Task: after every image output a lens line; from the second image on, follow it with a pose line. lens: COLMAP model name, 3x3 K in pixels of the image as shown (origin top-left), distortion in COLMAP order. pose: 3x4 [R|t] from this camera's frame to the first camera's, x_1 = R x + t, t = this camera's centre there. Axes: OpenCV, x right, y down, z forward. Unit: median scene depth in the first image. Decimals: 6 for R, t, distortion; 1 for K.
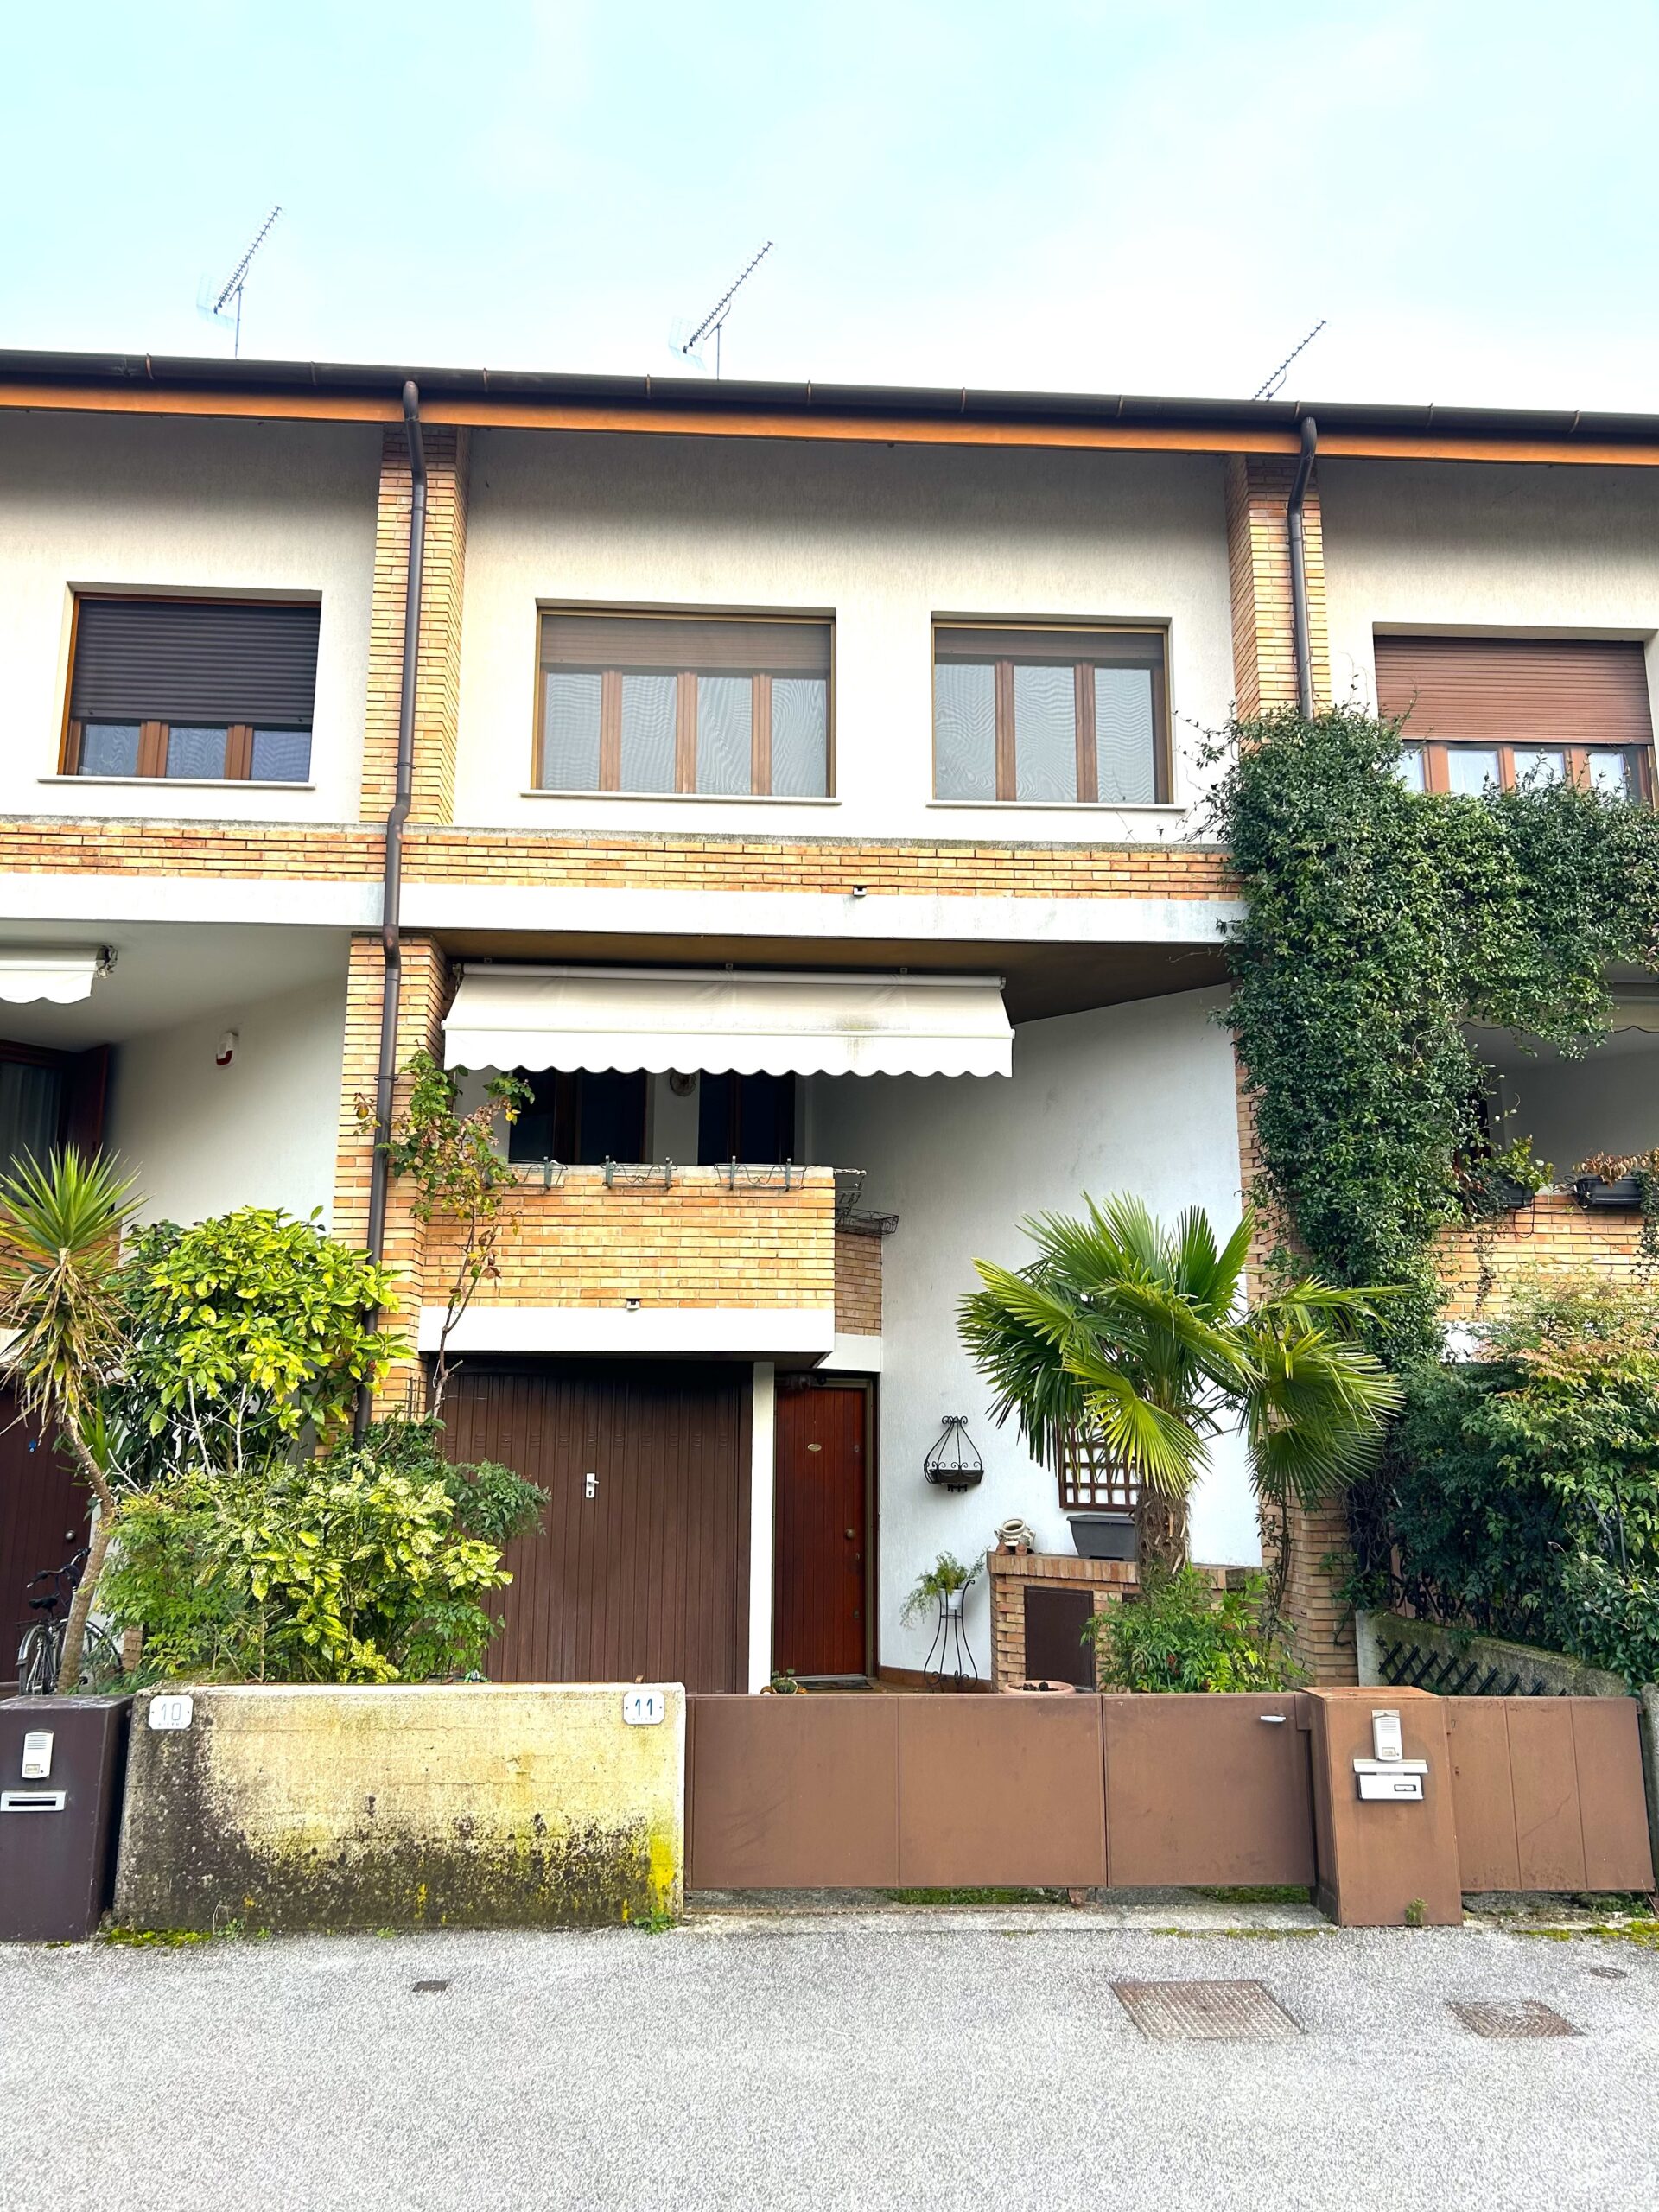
lens RADIAL K [[1626.5, 0, 830.2], [0, 1626.5, 1101.8], [0, 0, 1]] dist [0.044808, -0.048968]
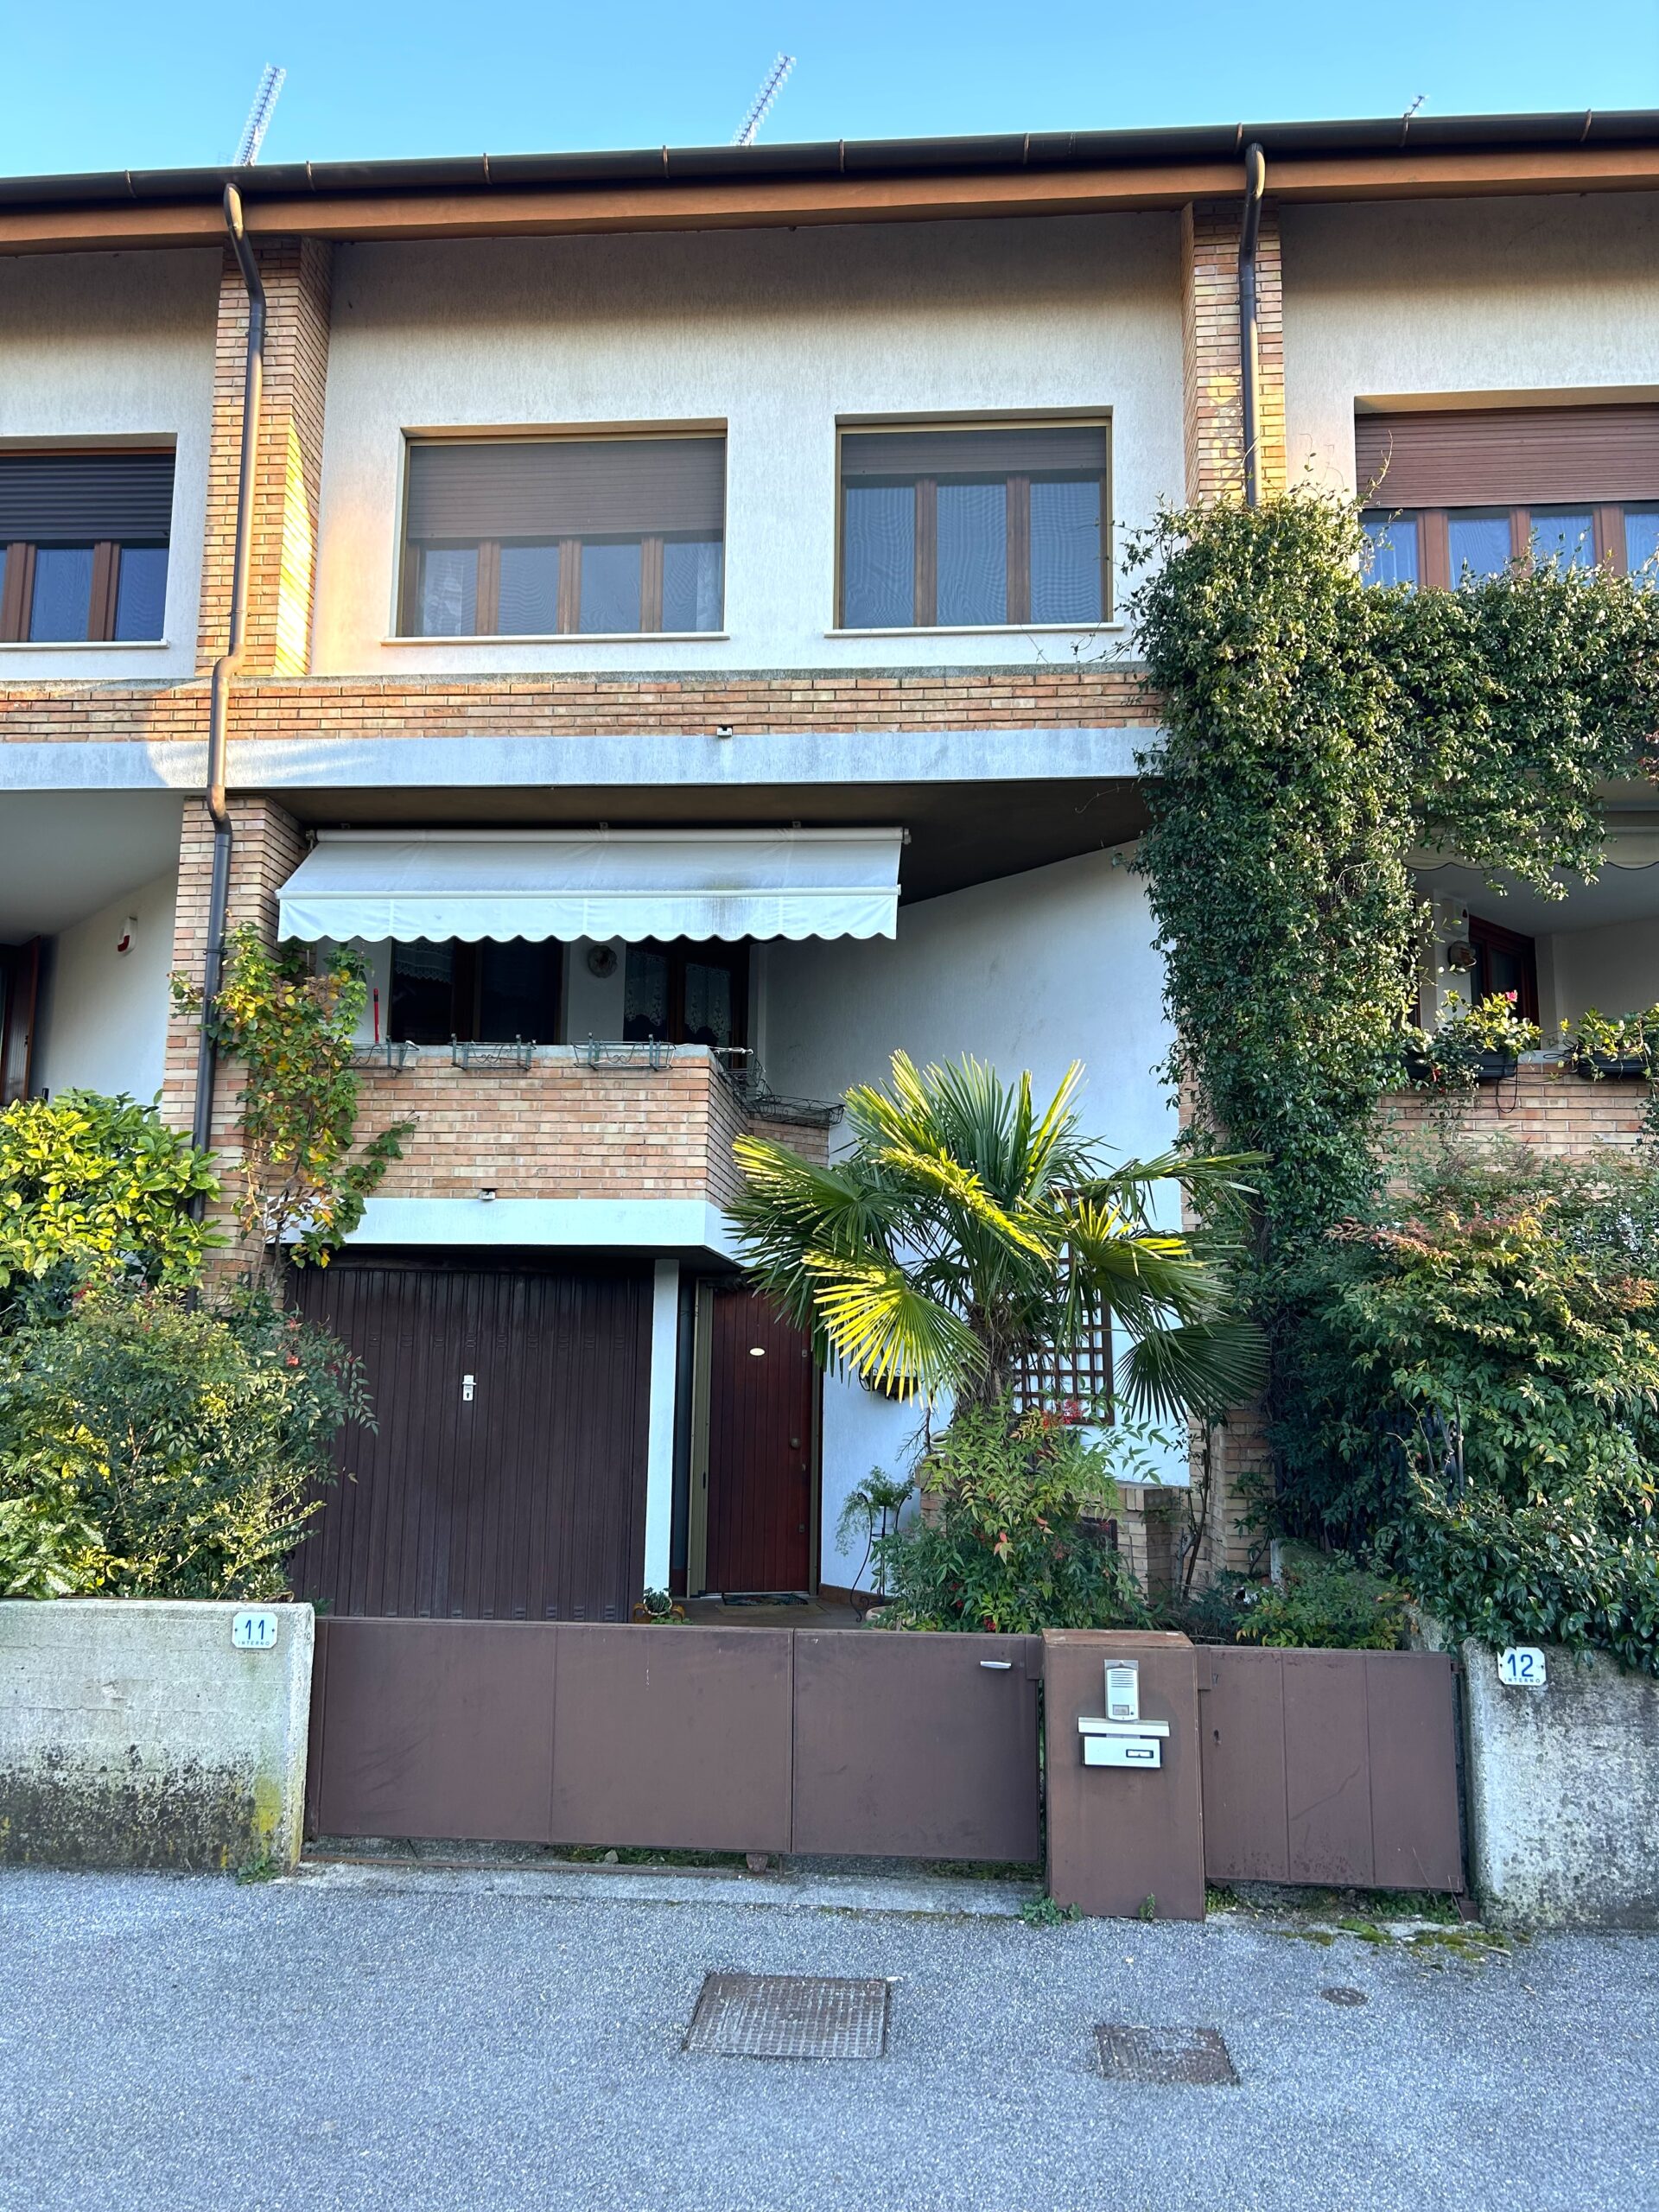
lens RADIAL K [[1625.1, 0, 827.6], [0, 1625.1, 1114.6], [0, 0, 1]] dist [0.023318, -0.008814]
pose [[0.991586, -0.009344, -0.129116, 0.186399], [0.016482, 0.998387, 0.054329, 0.031988], [0.128400, -0.056000, 0.990140, 0.116433]]
